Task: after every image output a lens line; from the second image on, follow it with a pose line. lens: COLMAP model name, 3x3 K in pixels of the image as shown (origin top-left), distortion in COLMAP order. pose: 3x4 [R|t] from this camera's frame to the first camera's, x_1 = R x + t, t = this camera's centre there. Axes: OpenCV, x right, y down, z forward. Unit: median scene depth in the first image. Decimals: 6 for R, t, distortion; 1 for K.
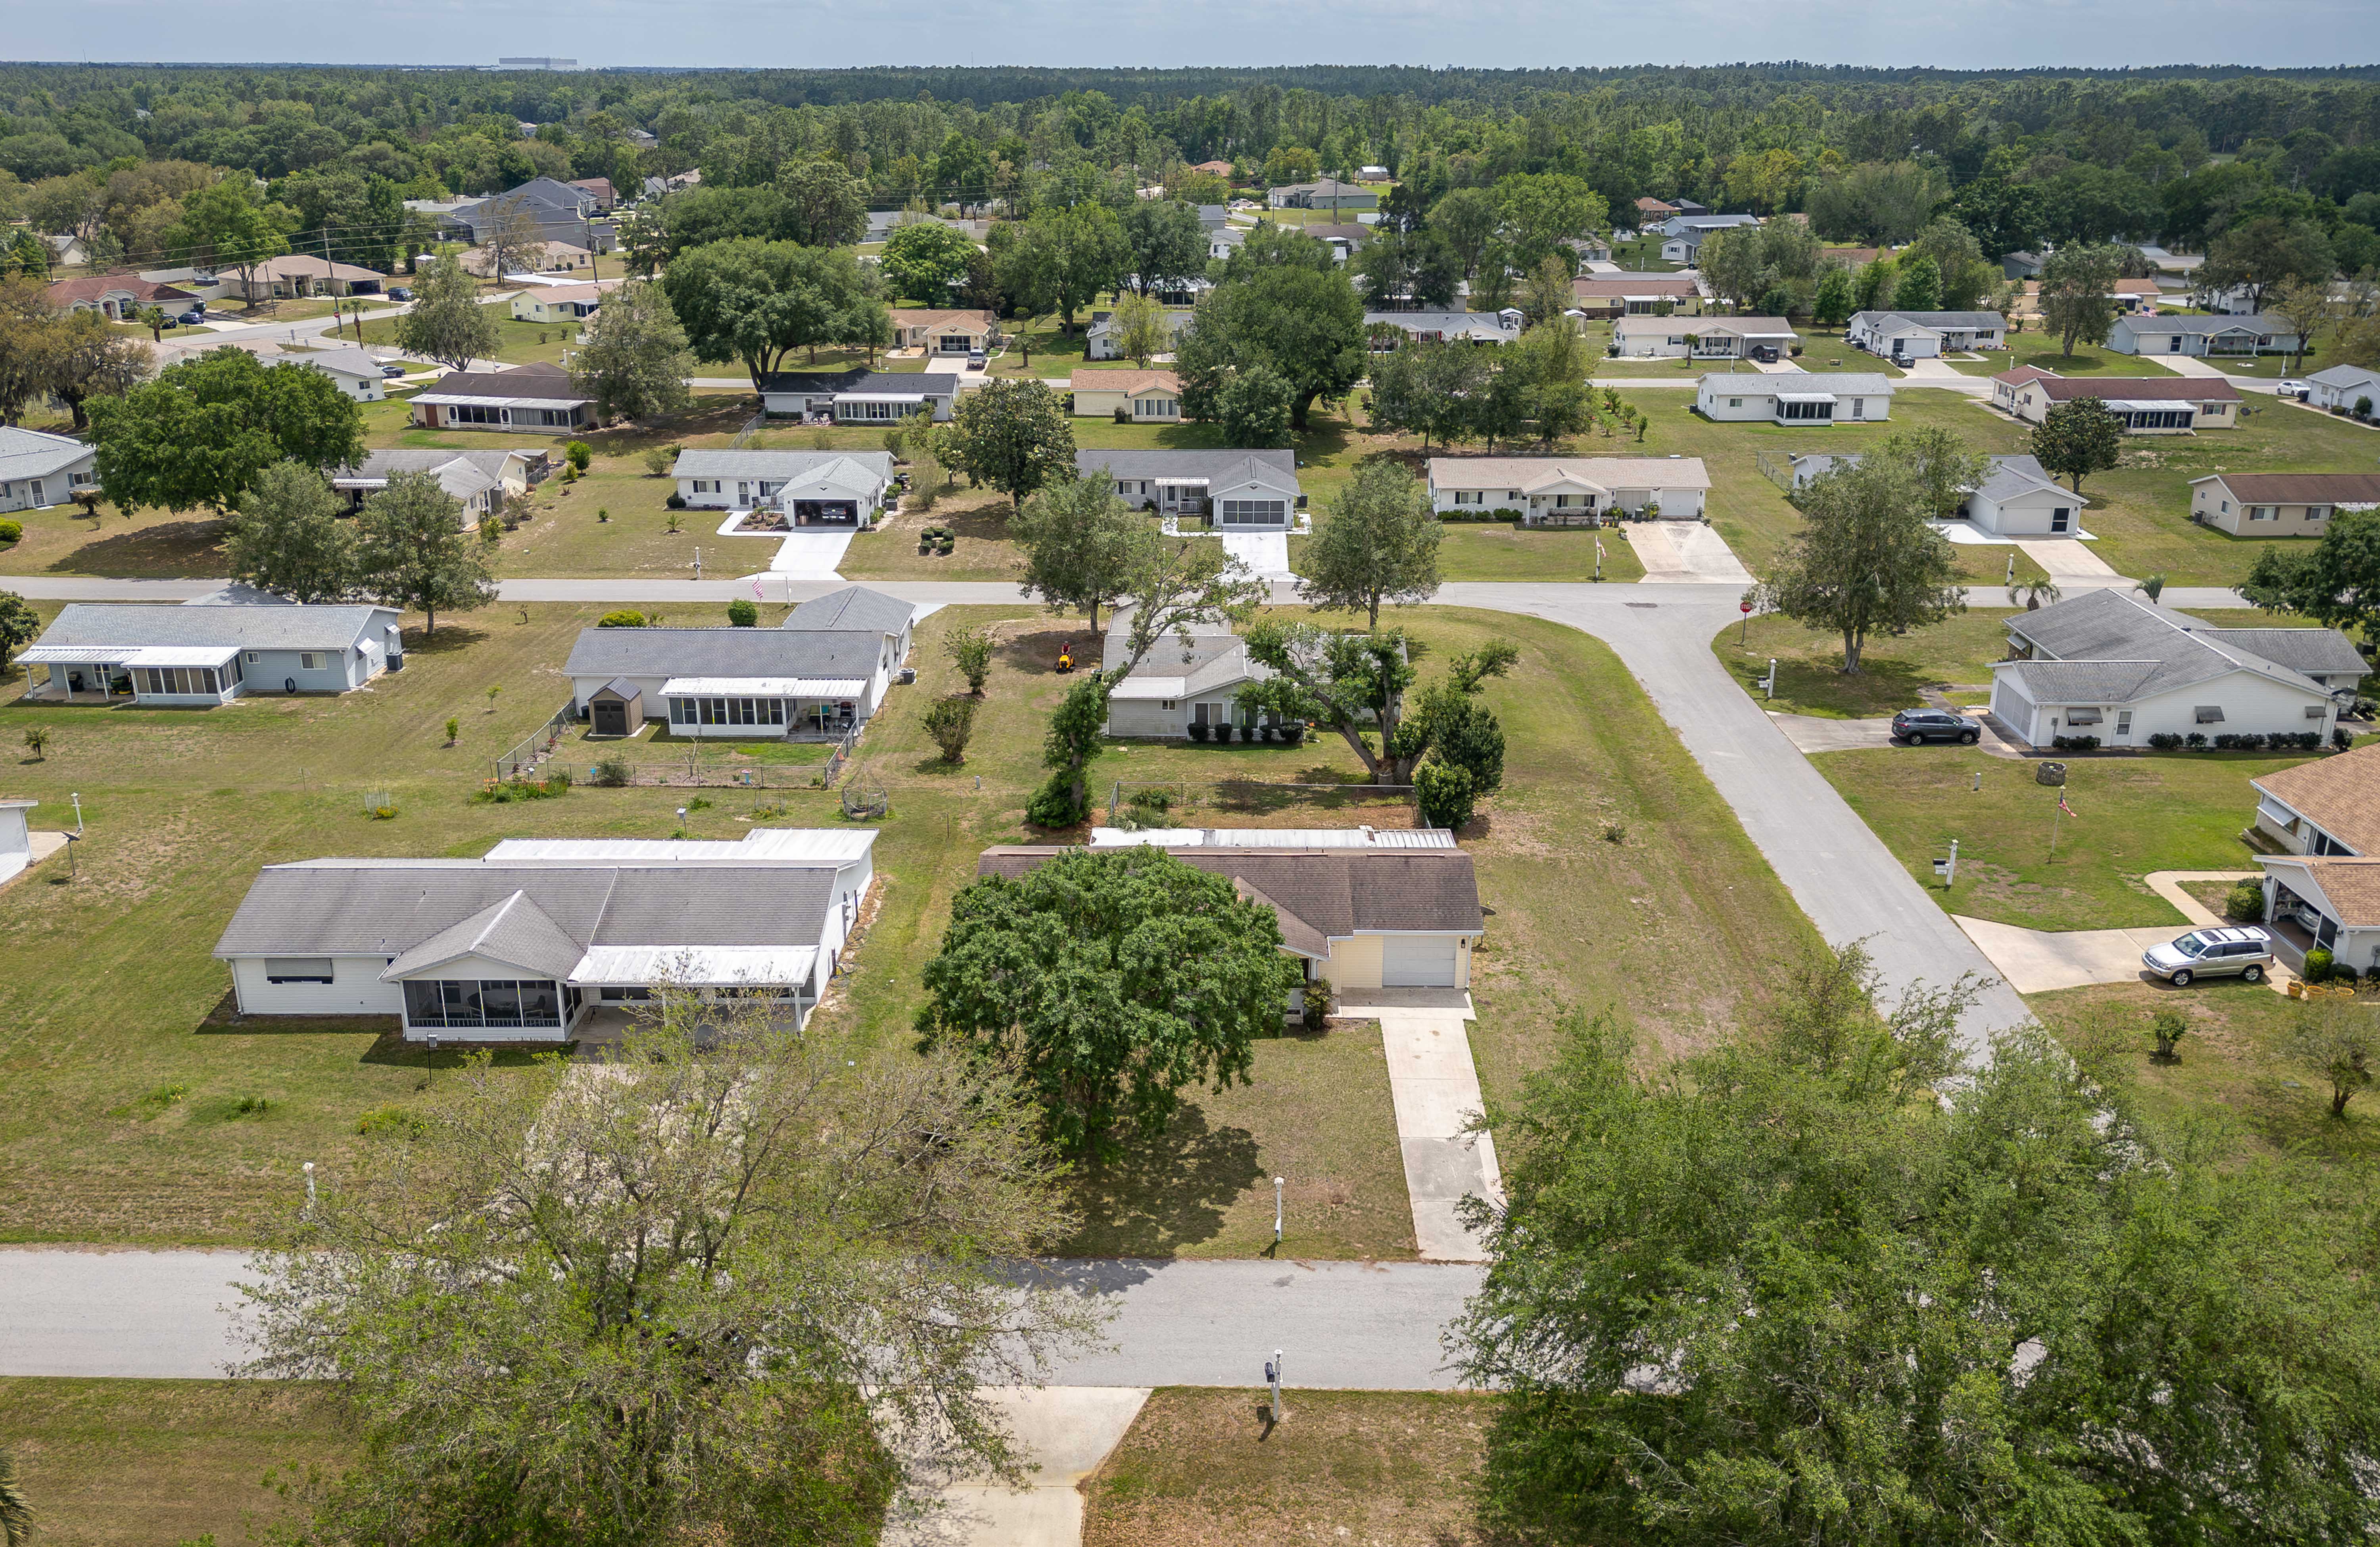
lens RADIAL K [[1905.3, 0, 1132.7], [0, 1905.3, 775.1], [0, 0, 1]] dist [0.075021, -0.093415]
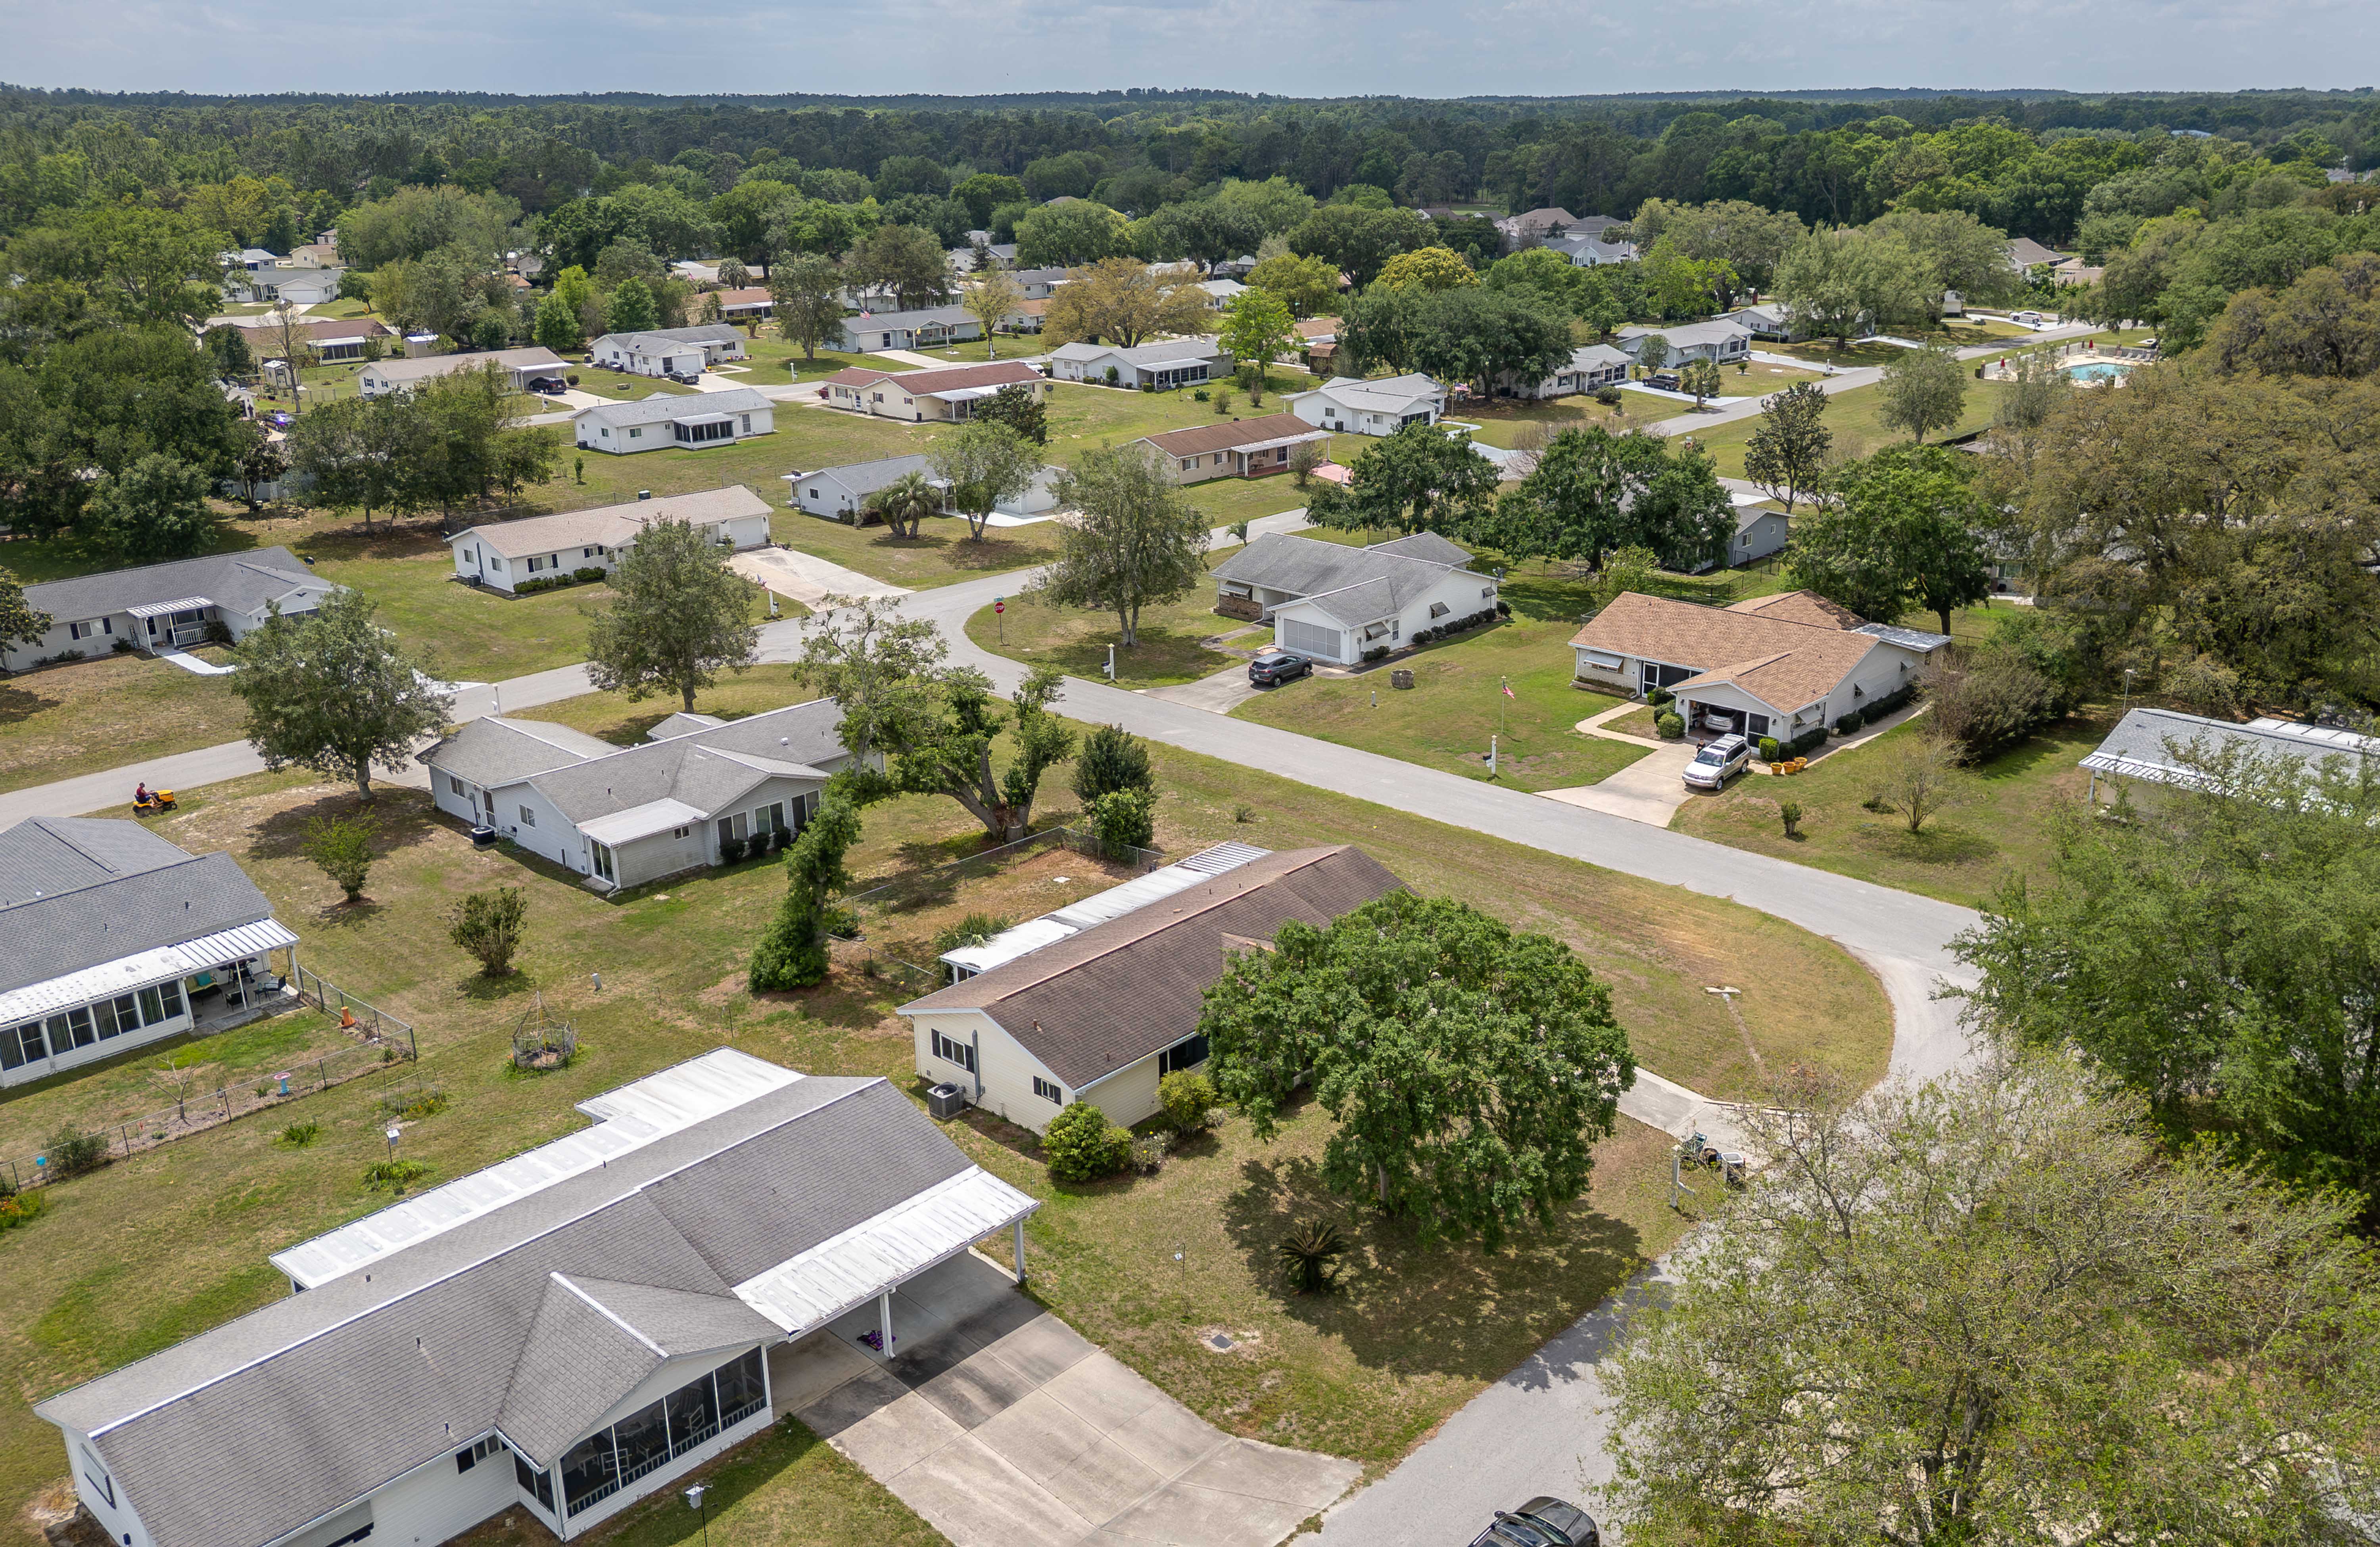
lens RADIAL K [[1987.3, 0, 1243.7], [0, 1987.3, 775.7], [0, 0, 1]] dist [0.094600, -0.156524]
pose [[0.640685, -0.245481, 0.727504, -0.442057], [0.263107, 0.960338, 0.092337, -0.074804], [-0.721316, 0.132253, 0.679862, 0.229062]]
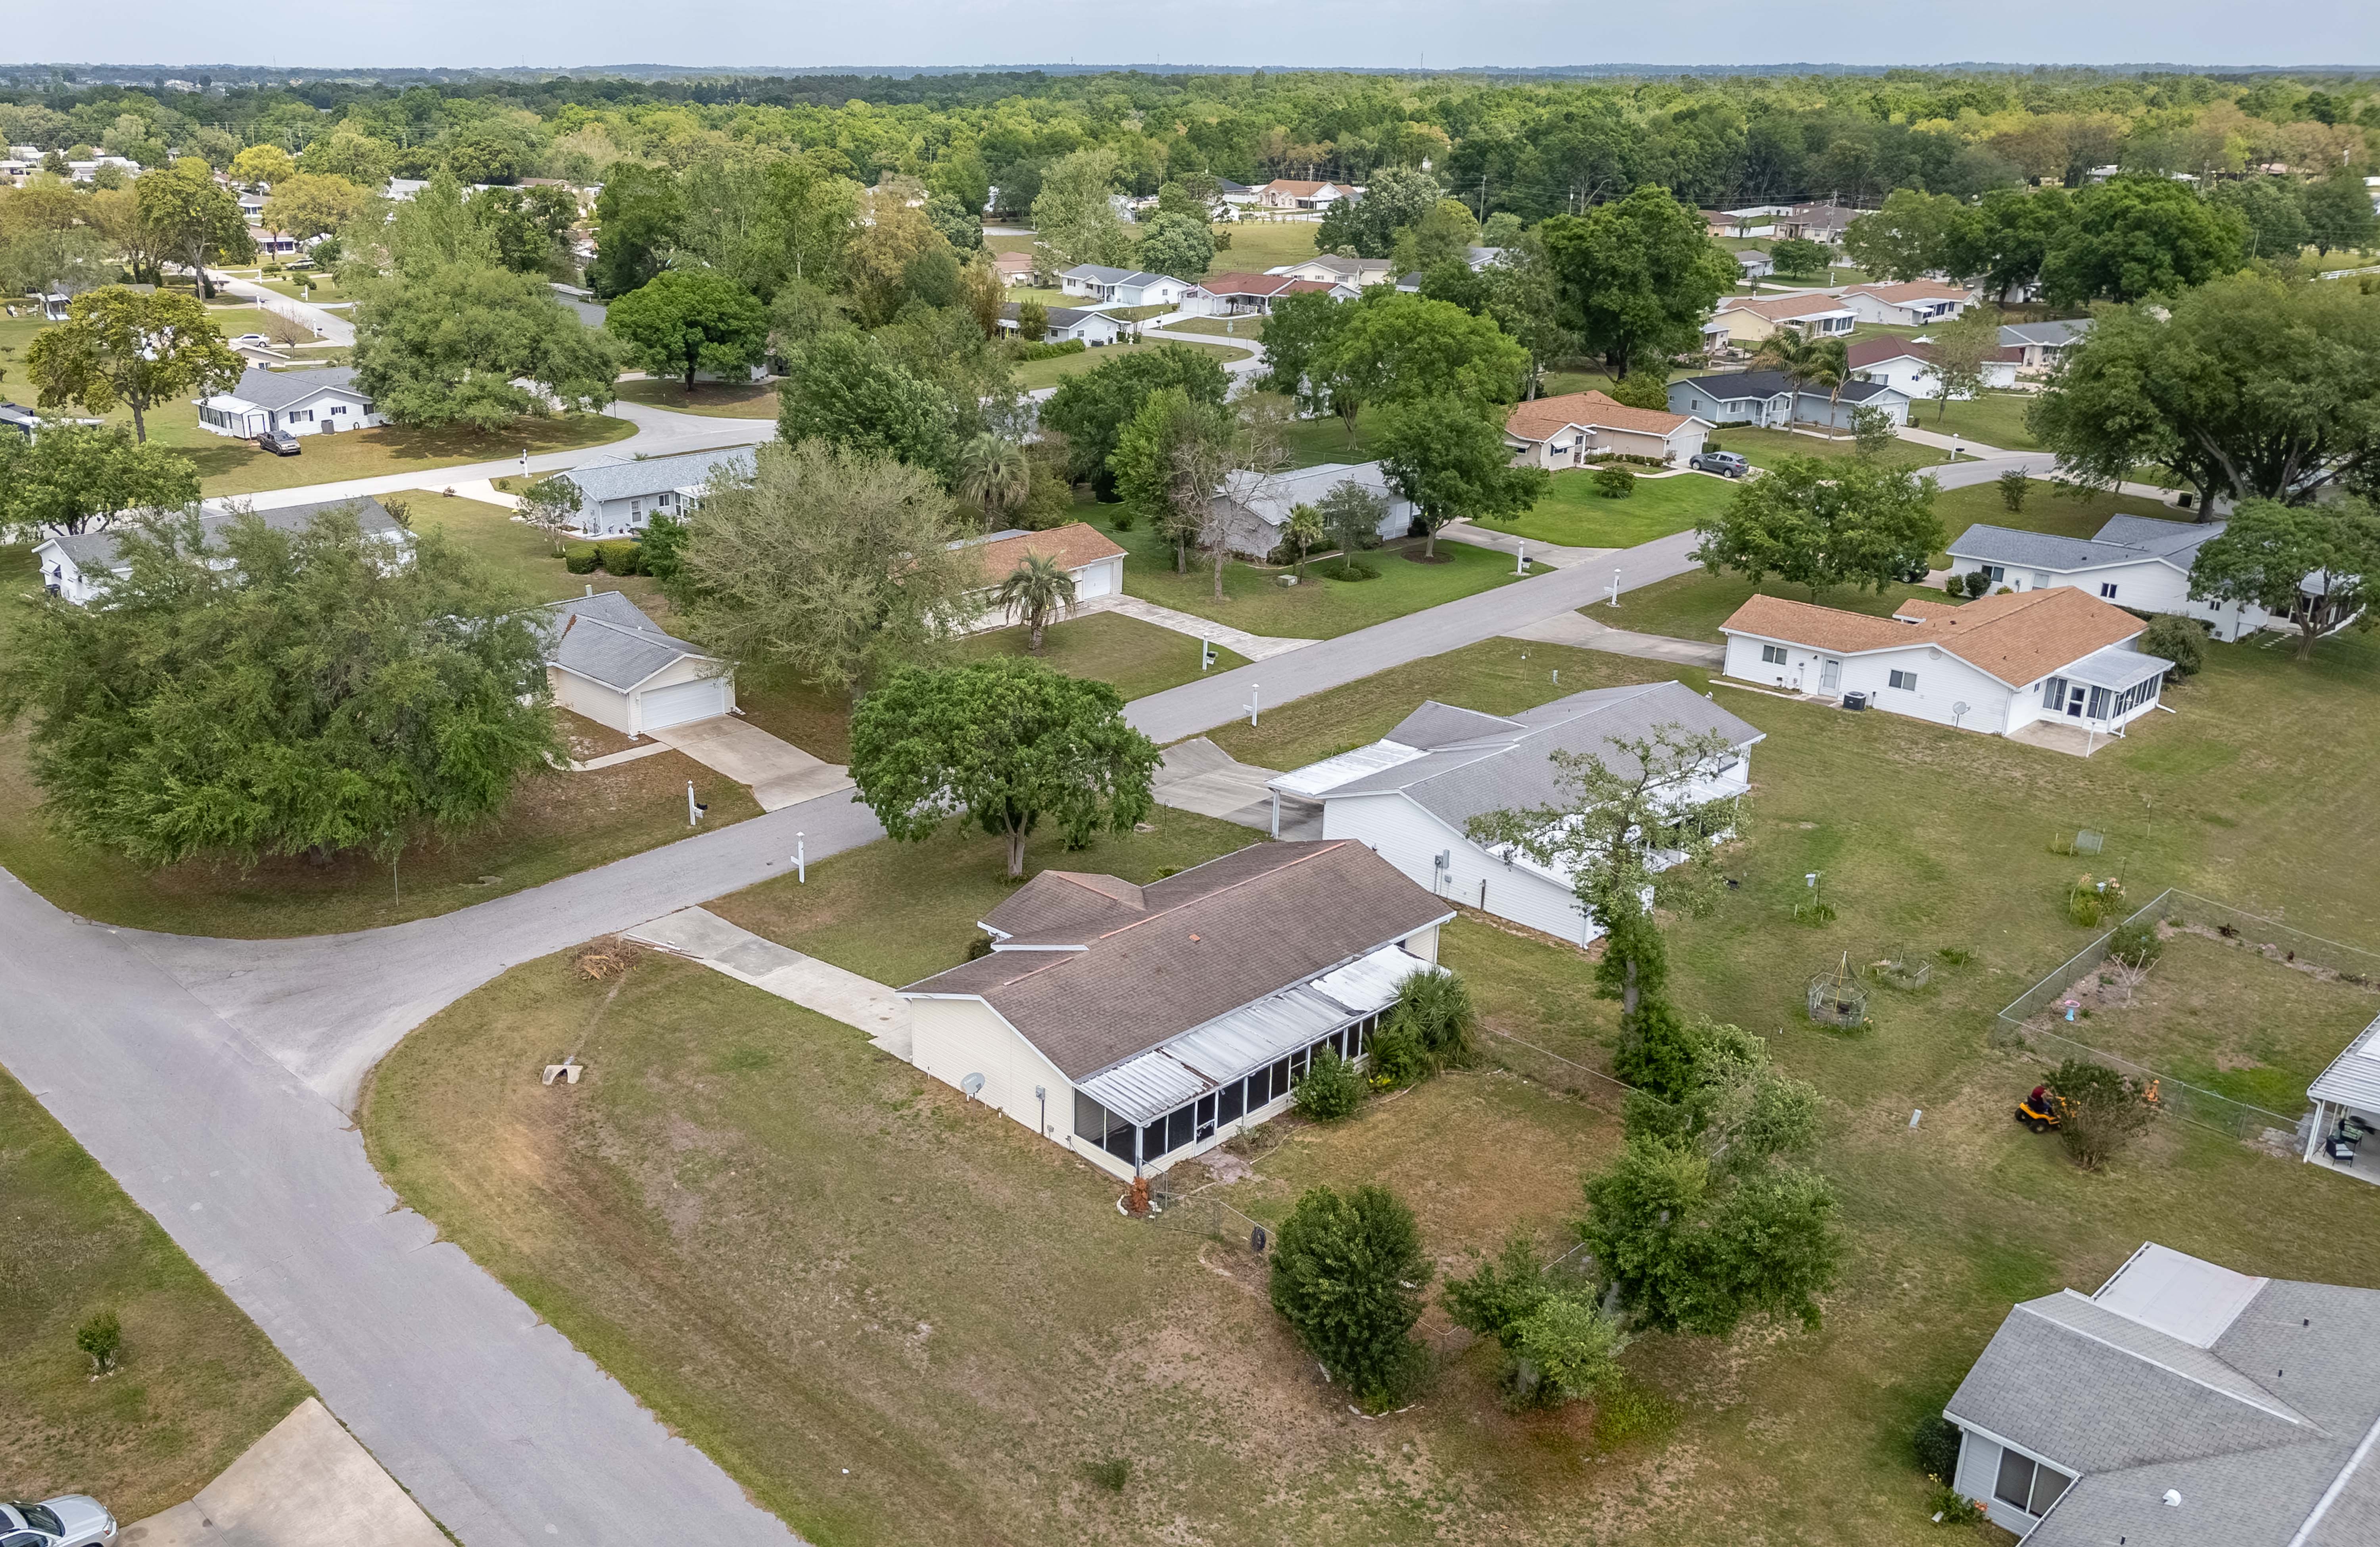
lens RADIAL K [[1932.5, 0, 998.4], [0, 1932.5, 772.1], [0, 0, 1]] dist [0.089360, -0.153441]
pose [[-0.698905, 0.239031, -0.674089, 0.487674], [-0.247741, 0.803241, 0.541690, -0.329670], [0.670936, 0.545590, -0.502172, 0.966395]]
